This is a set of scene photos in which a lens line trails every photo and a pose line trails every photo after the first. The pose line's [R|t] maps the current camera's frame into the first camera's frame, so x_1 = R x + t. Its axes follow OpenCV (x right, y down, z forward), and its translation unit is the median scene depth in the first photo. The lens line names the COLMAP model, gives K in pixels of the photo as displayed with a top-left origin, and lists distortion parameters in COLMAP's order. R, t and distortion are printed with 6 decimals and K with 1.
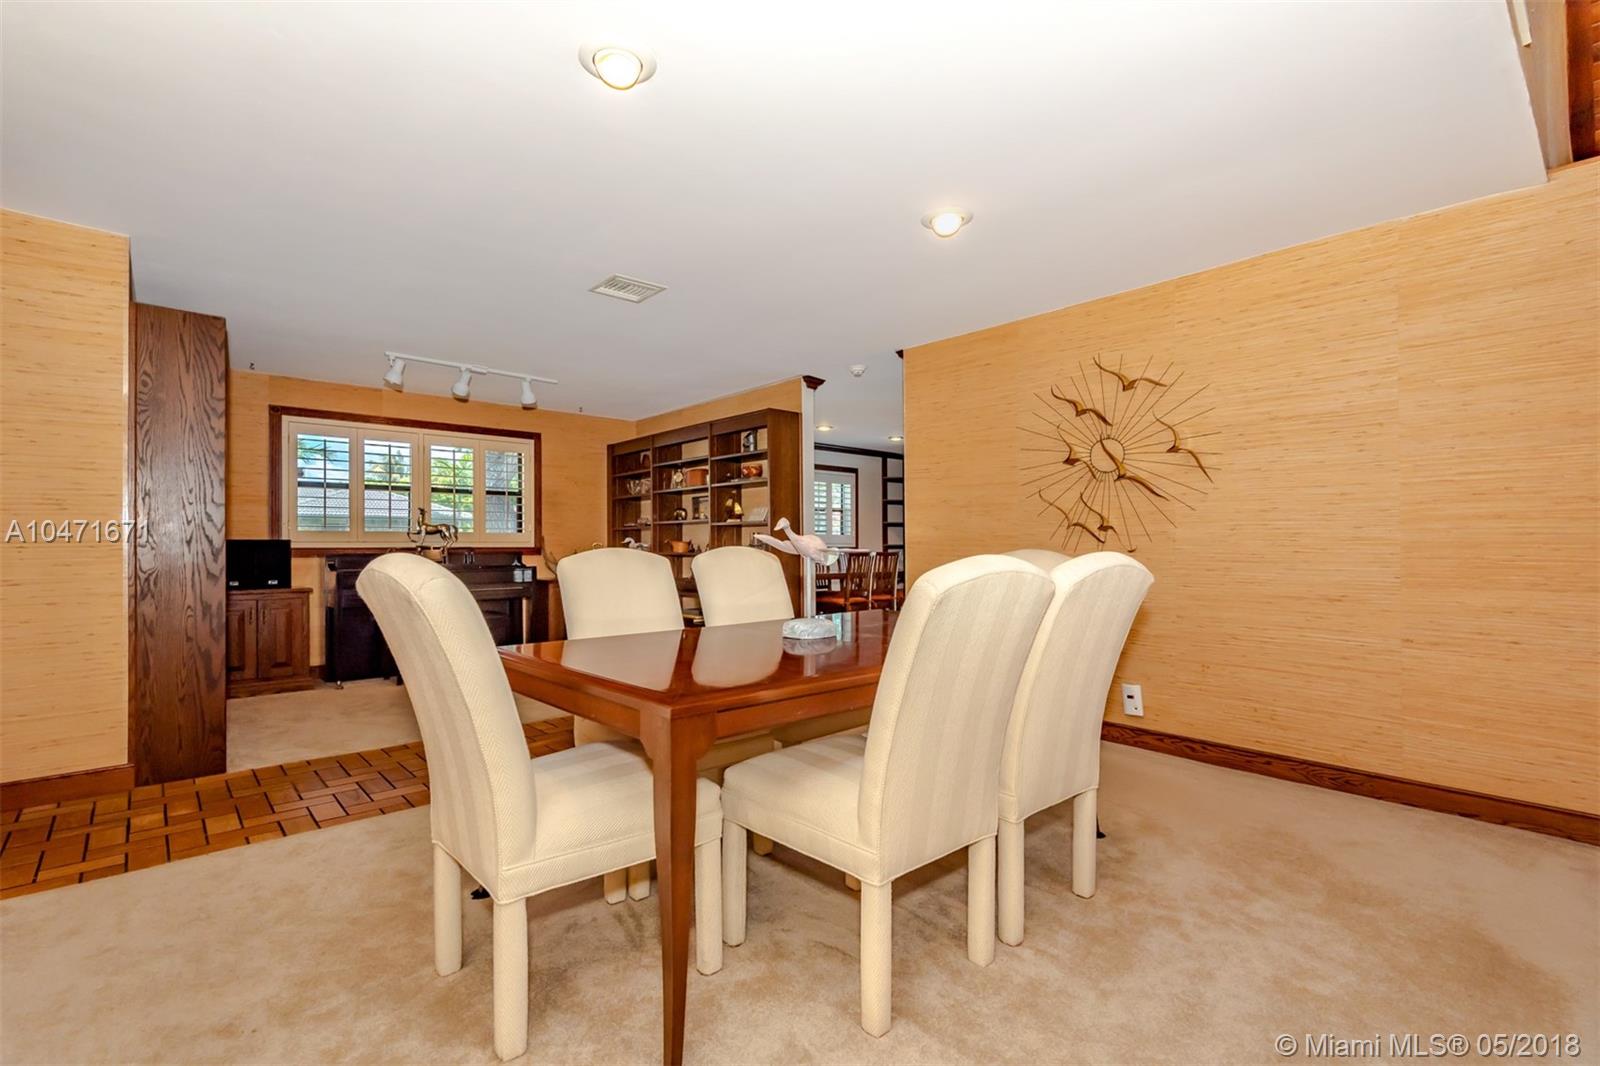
lens RADIAL K [[760.9, 0, 789.8], [0, 760.9, 536.0], [0, 0, 1]] dist [0.011427, -0.003191]
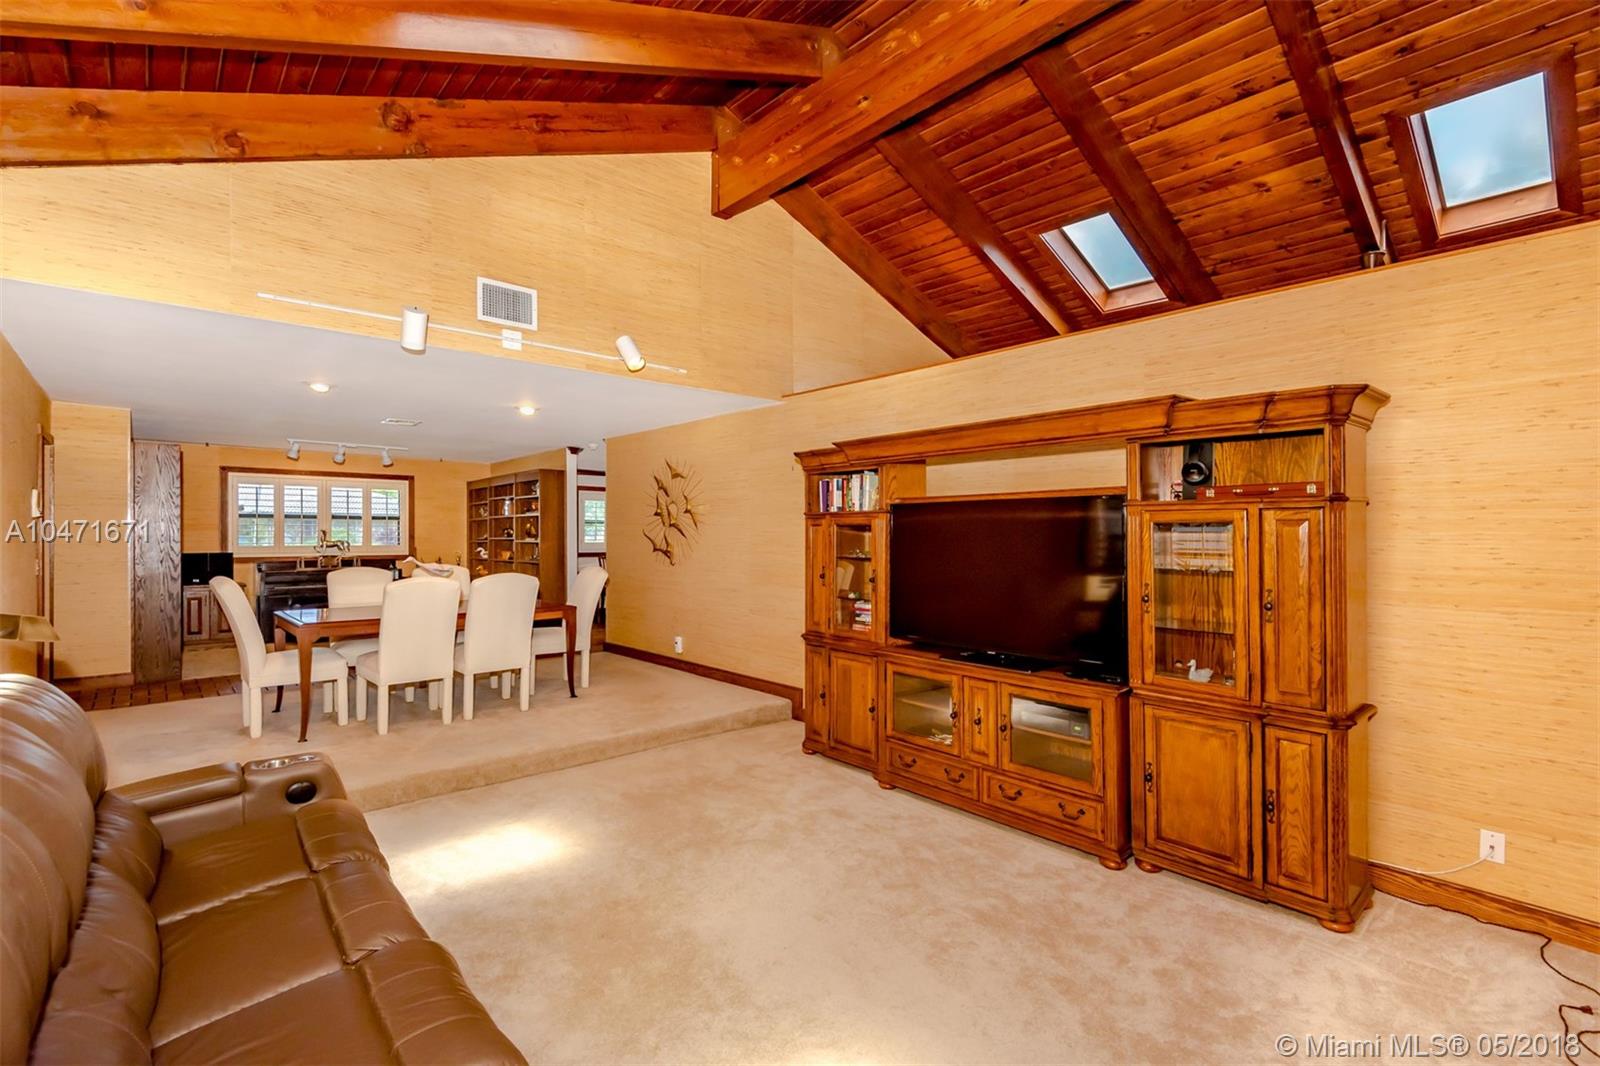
lens RADIAL K [[760.9, 0, 791.7], [0, 760.9, 530.0], [0, 0, 1]] dist [0.011427, -0.003191]
pose [[0.999990, -0.000096, 0.004524, 0.529913], [0.000082, 0.999995, 0.003131, -0.050902], [-0.004524, -0.003131, 0.999985, -0.625783]]
